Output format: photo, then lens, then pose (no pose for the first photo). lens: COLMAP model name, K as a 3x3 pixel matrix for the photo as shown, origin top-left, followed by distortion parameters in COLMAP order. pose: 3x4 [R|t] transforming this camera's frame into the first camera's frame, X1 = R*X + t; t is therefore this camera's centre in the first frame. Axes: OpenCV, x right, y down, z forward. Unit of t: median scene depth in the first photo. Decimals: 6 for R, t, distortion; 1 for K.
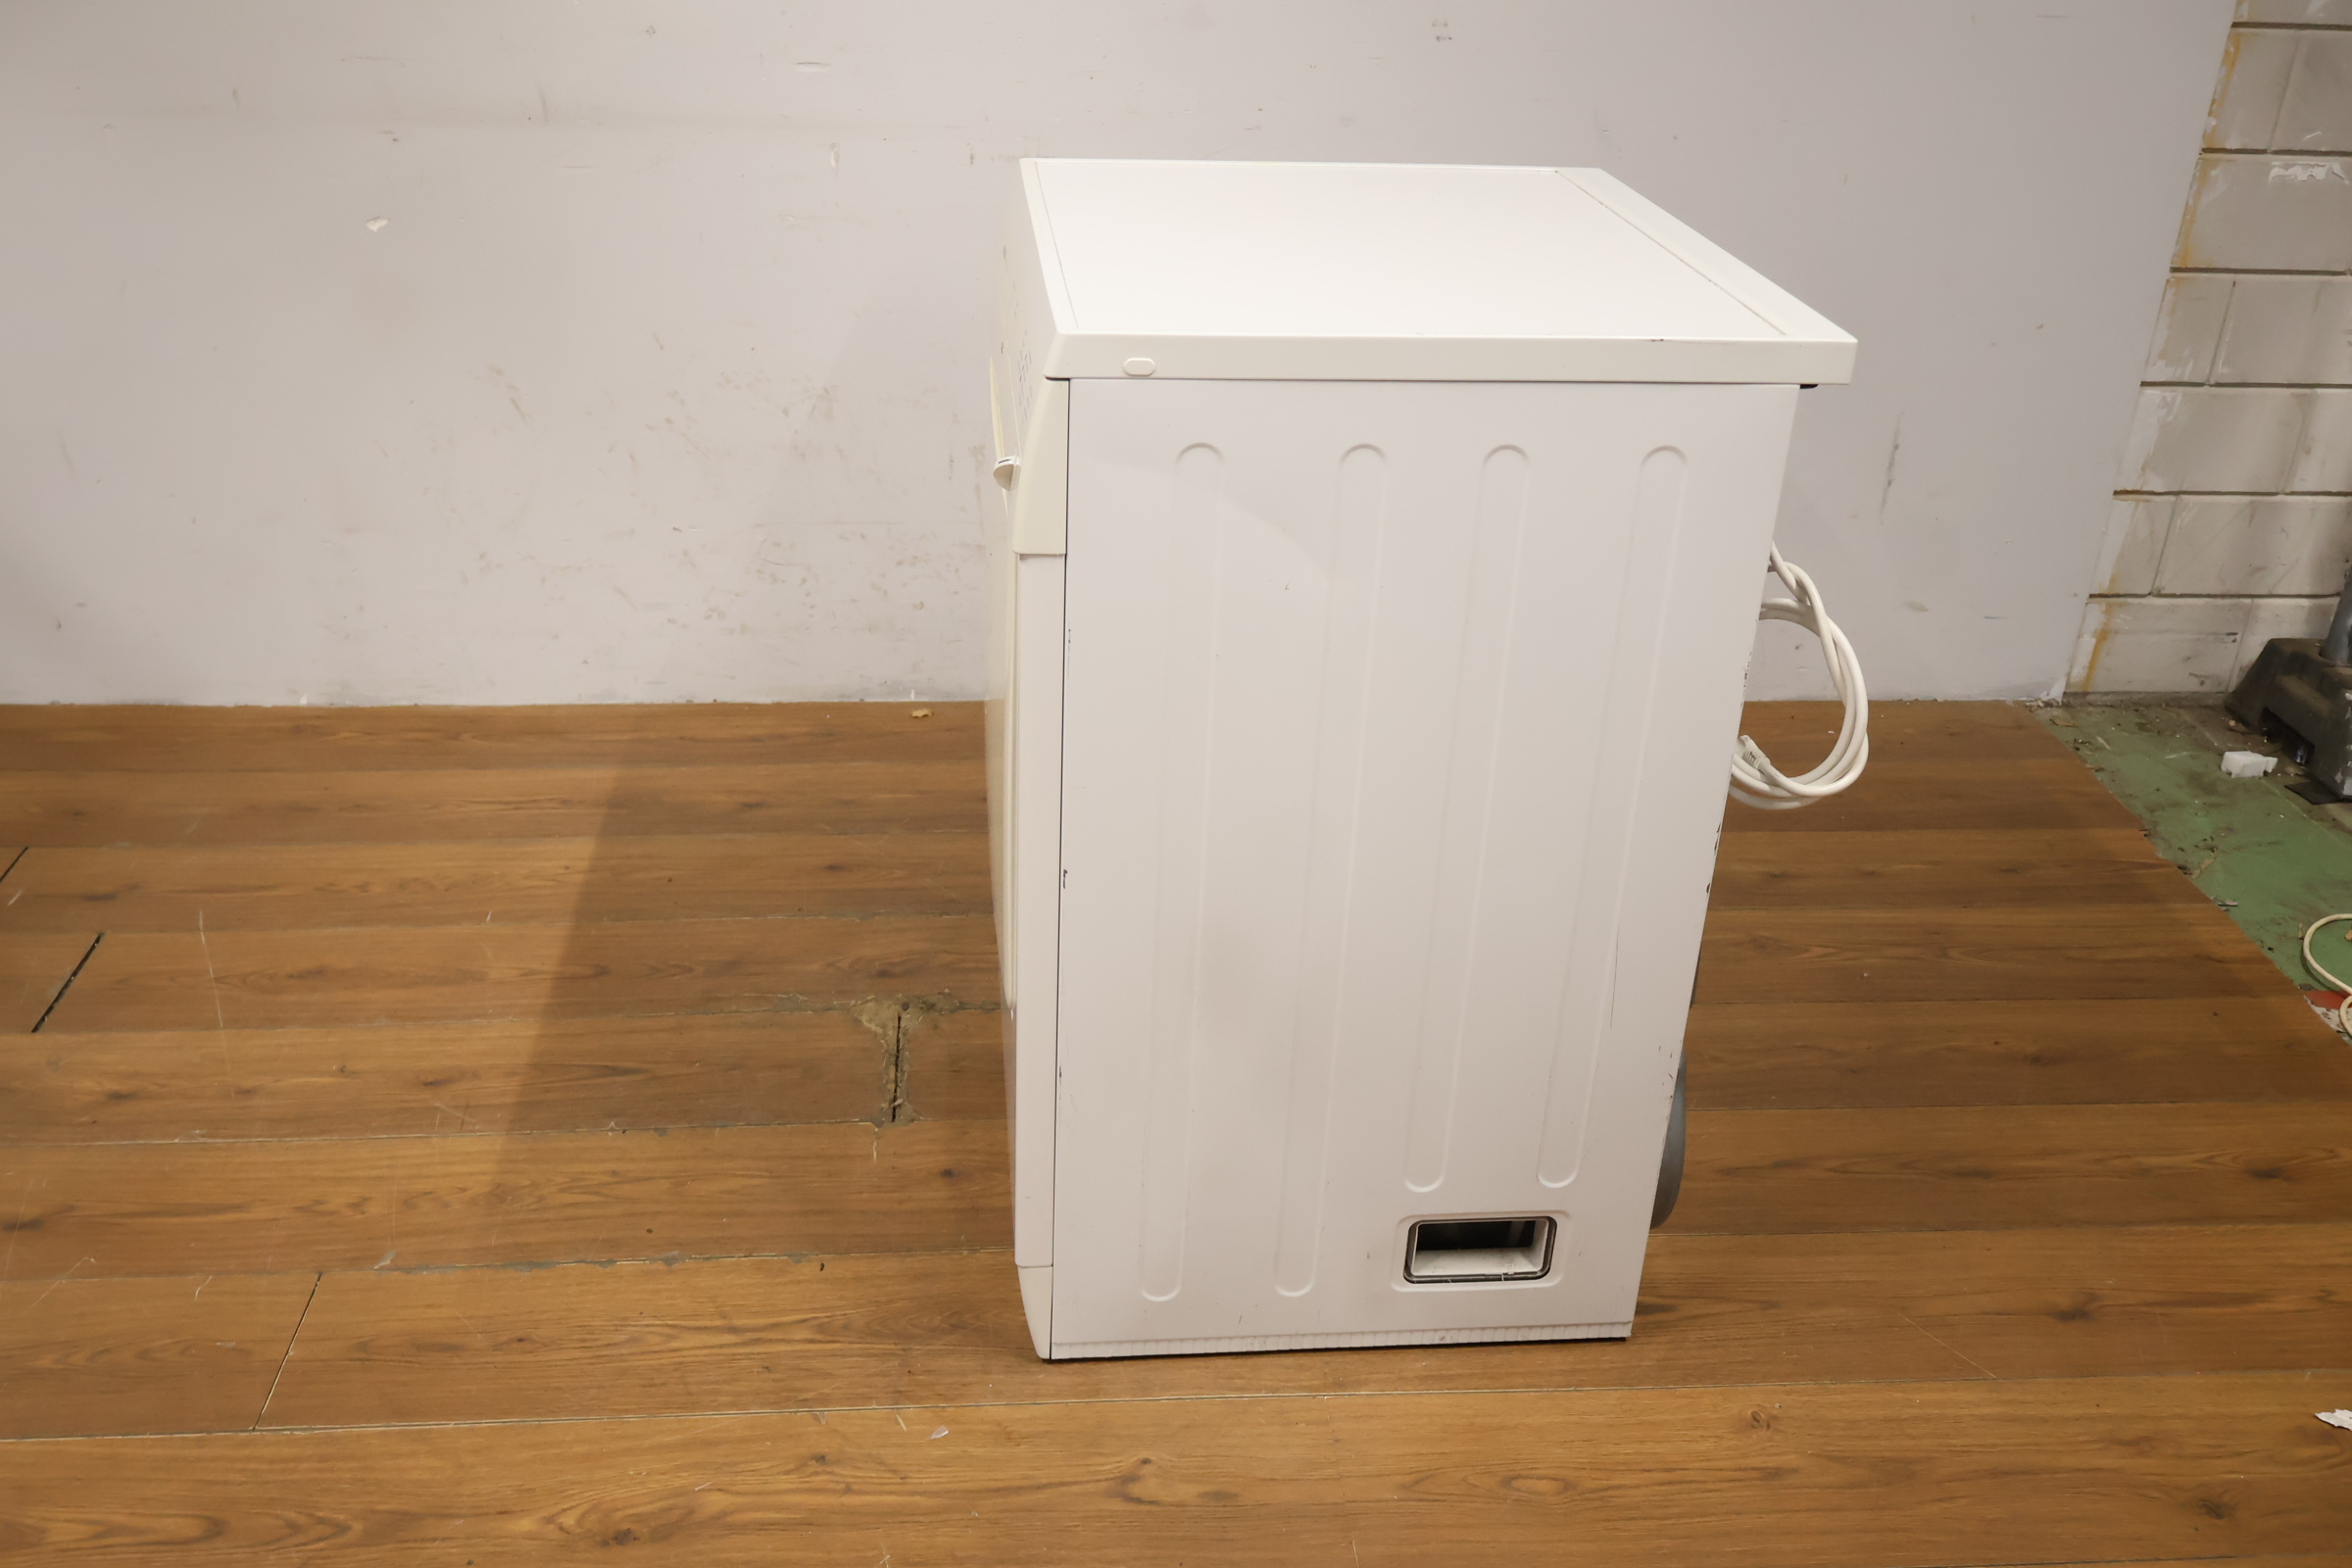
lens RADIAL K [[2134.5, 0, 1163.1], [0, 2134.5, 785.8], [0, 0, 1]] dist [-0.001314, 0.004076]
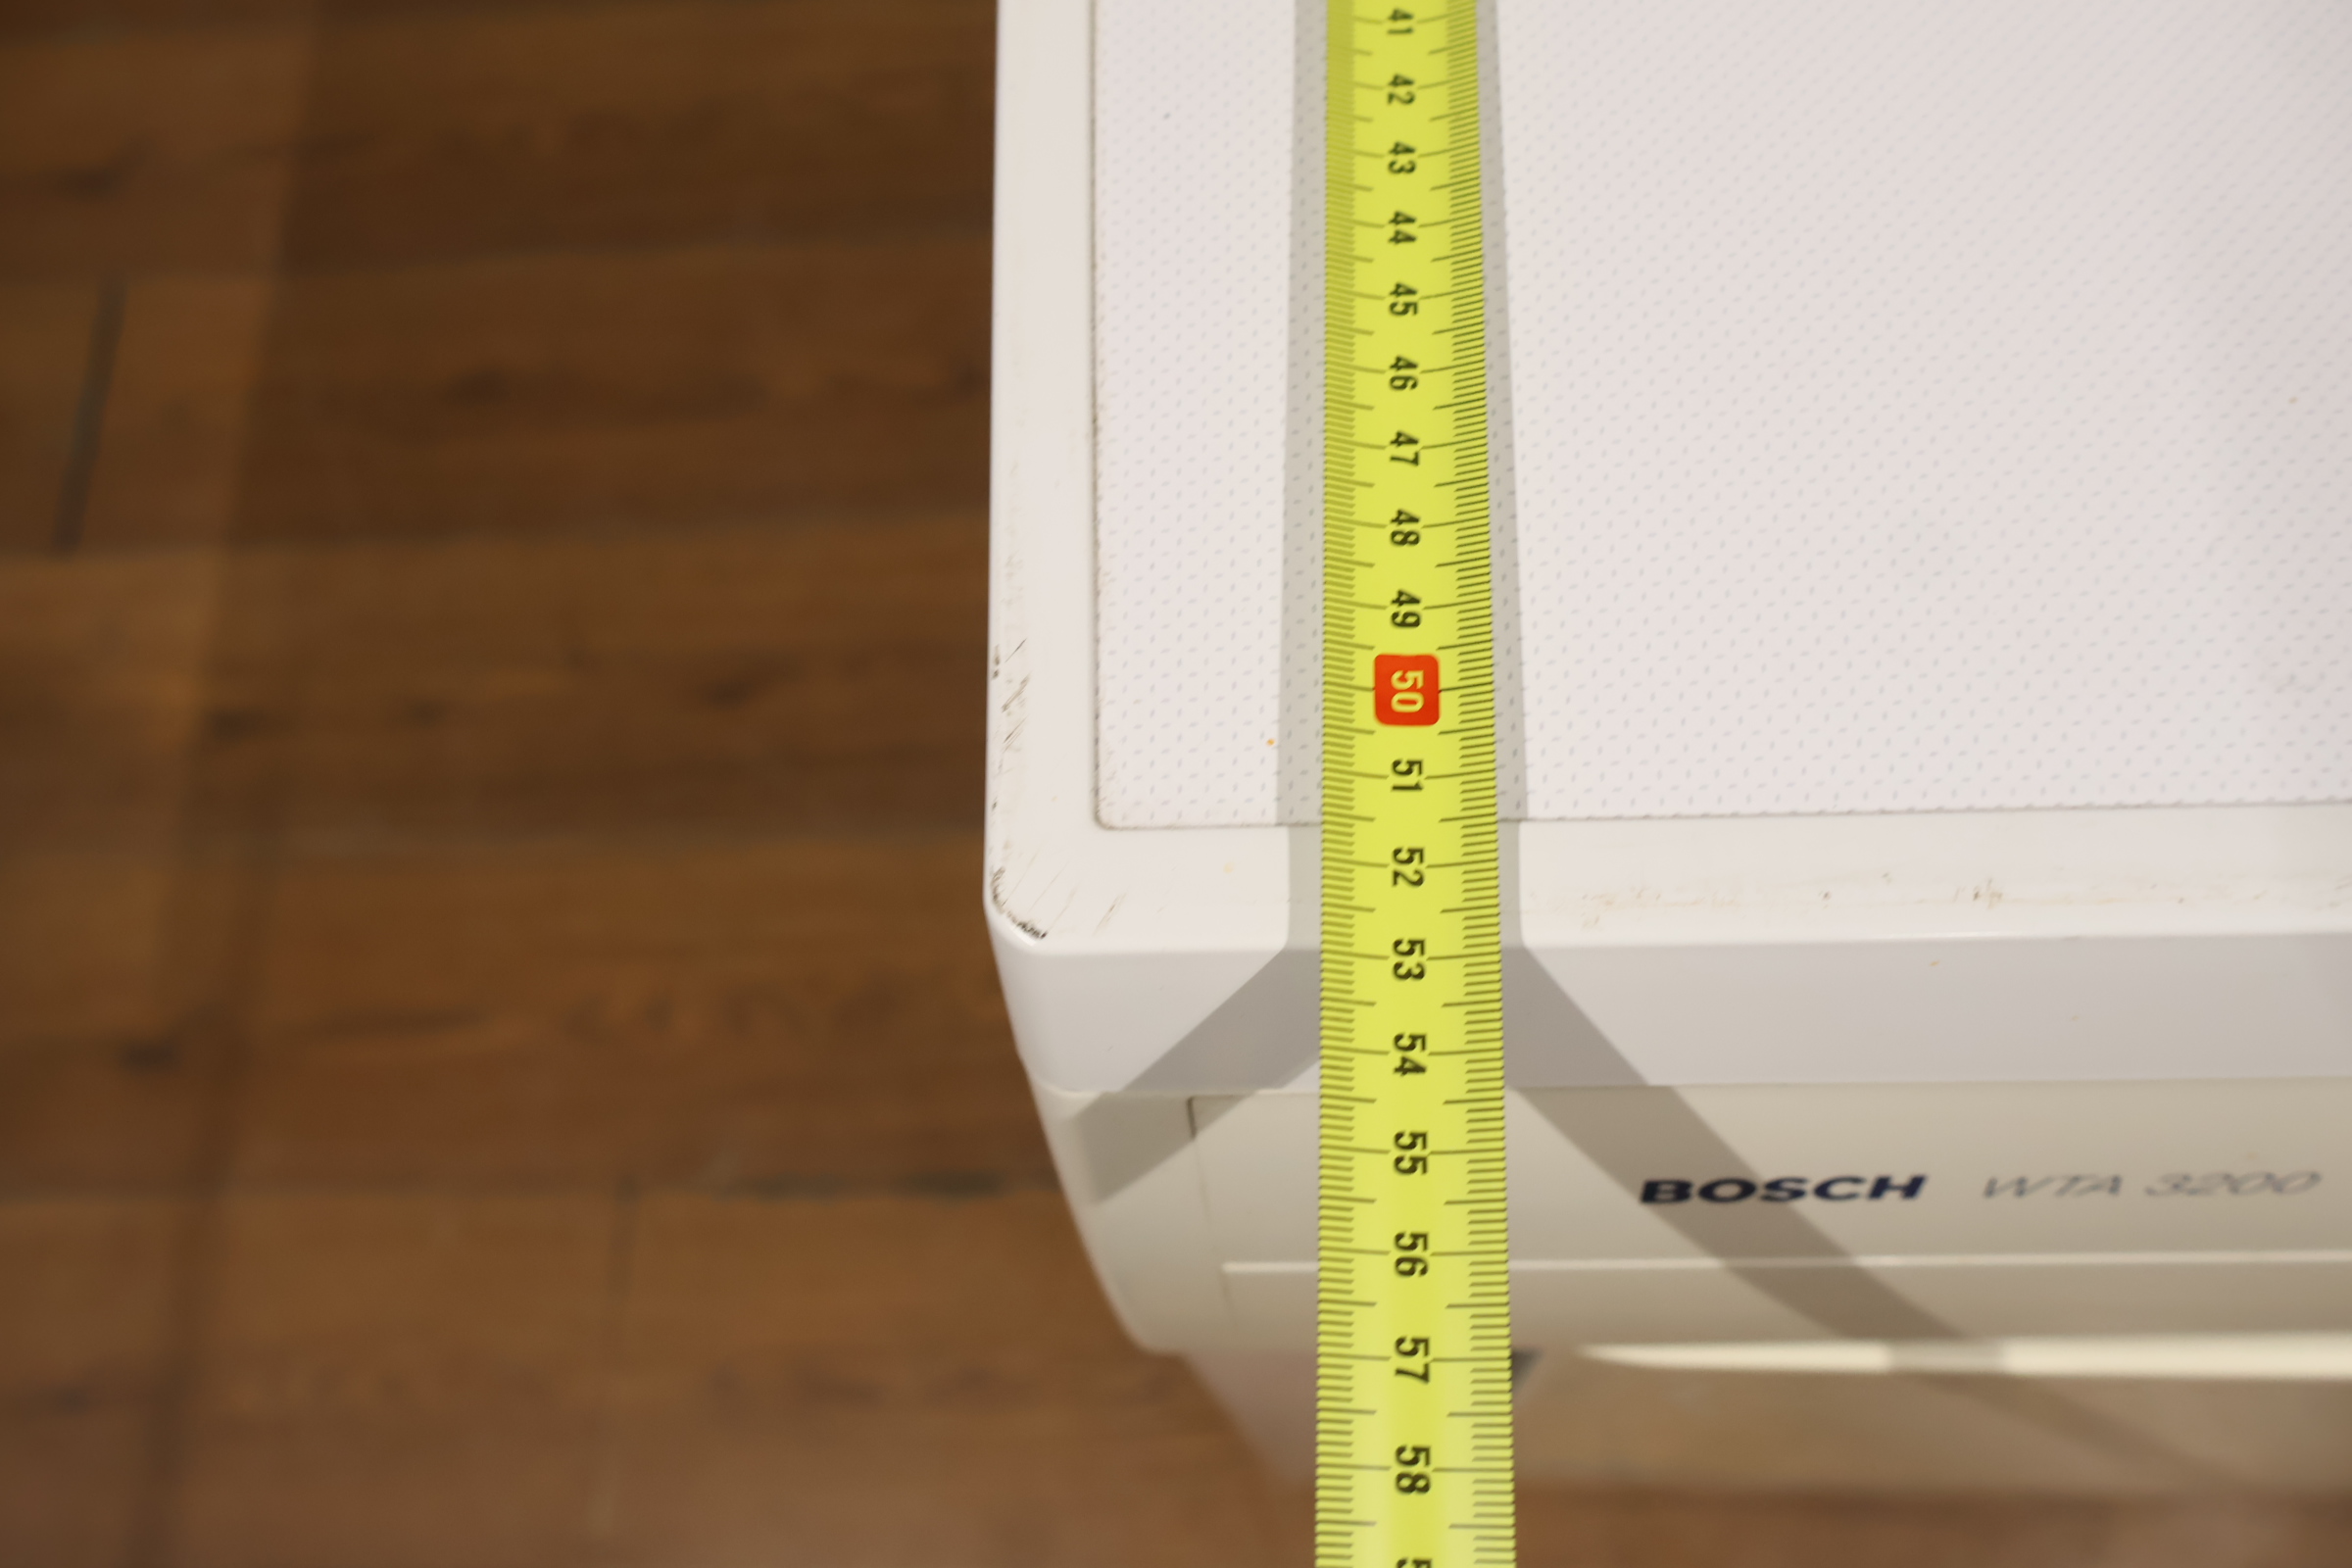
lens RADIAL K [[2181.2, 0, 1173.8], [0, 2181.2, 785.4], [0, 0, 1]] dist [0.006030, 0.008533]
pose [[0.989557, 0.029425, -0.141109, -0.128962], [0.073087, 0.741347, 0.667131, -0.211812], [0.124241, -0.670477, 0.731454, 0.527167]]
